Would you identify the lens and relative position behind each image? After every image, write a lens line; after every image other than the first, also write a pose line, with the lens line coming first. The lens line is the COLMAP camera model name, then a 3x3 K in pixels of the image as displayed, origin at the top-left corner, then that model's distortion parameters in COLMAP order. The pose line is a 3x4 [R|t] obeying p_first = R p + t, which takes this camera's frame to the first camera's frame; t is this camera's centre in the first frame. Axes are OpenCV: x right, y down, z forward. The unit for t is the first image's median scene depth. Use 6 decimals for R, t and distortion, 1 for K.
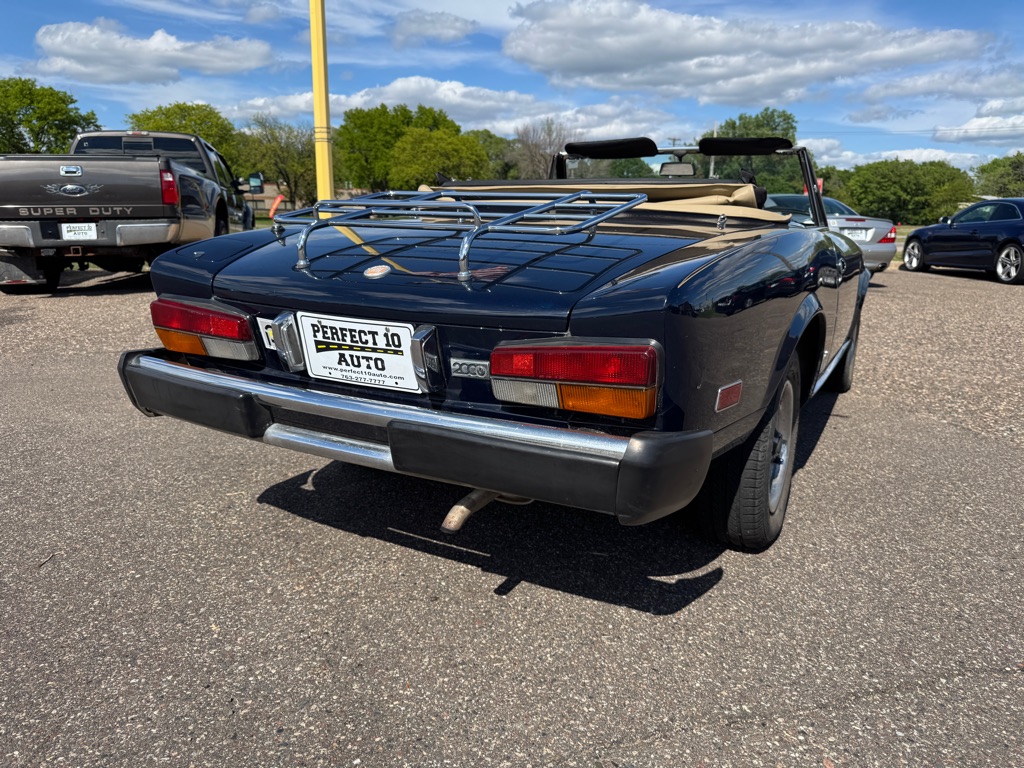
lens RADIAL K [[725.6, 0, 511.3], [0, 725.6, 378.4], [0, 0, 1]] dist [0.028964, -0.041054]
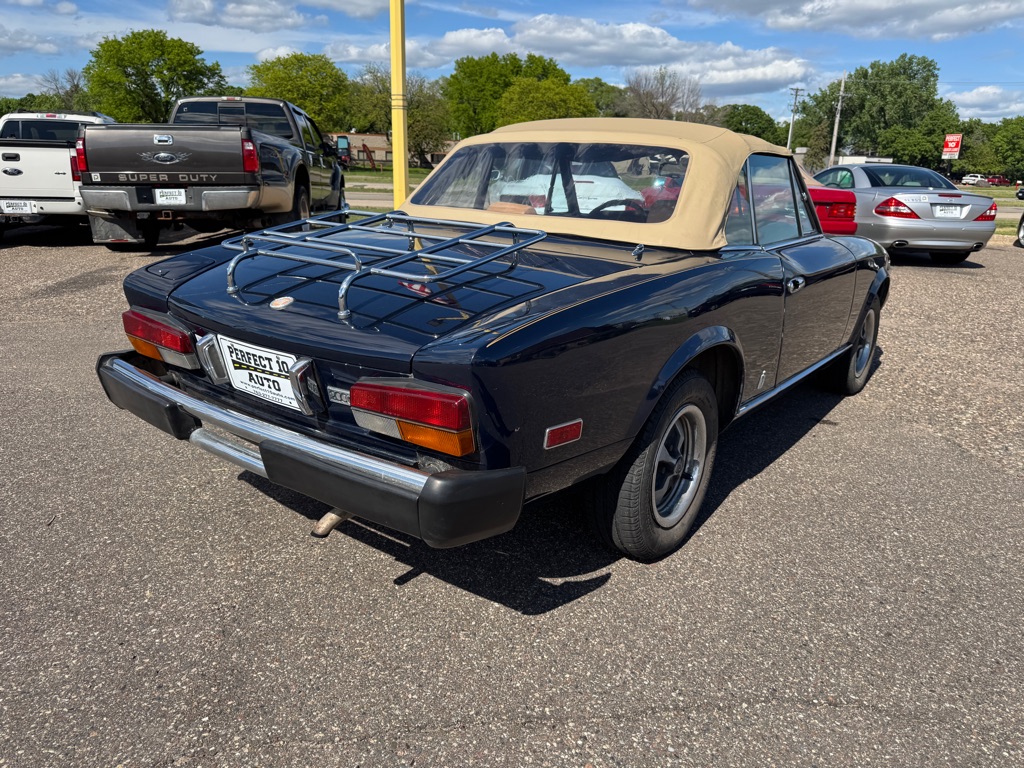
lens RADIAL K [[726.4, 0, 512.0], [0, 726.4, 384.0], [0, 0, 1]] dist [0.013276, -0.021865]
pose [[0.989659, 0.053311, -0.133163, 0.068985], [-0.043922, 0.996402, 0.072483, -0.024573], [0.136548, -0.065885, 0.988440, -0.018427]]
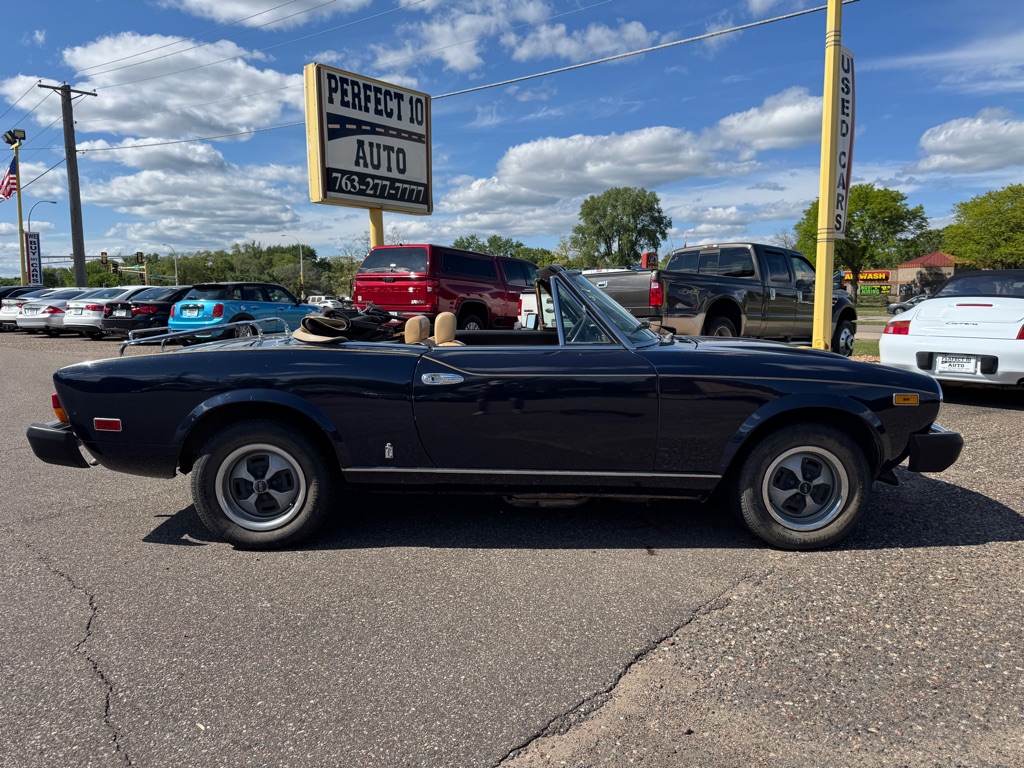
lens RADIAL K [[715.6, 0, 514.4], [0, 715.6, 384.3], [0, 0, 1]] dist [0.068910, -0.096232]
pose [[0.507937, 0.084140, -0.857275, 0.506129], [-0.175213, 0.984504, -0.007187, -0.053050], [0.843386, 0.153856, 0.514809, 0.170102]]
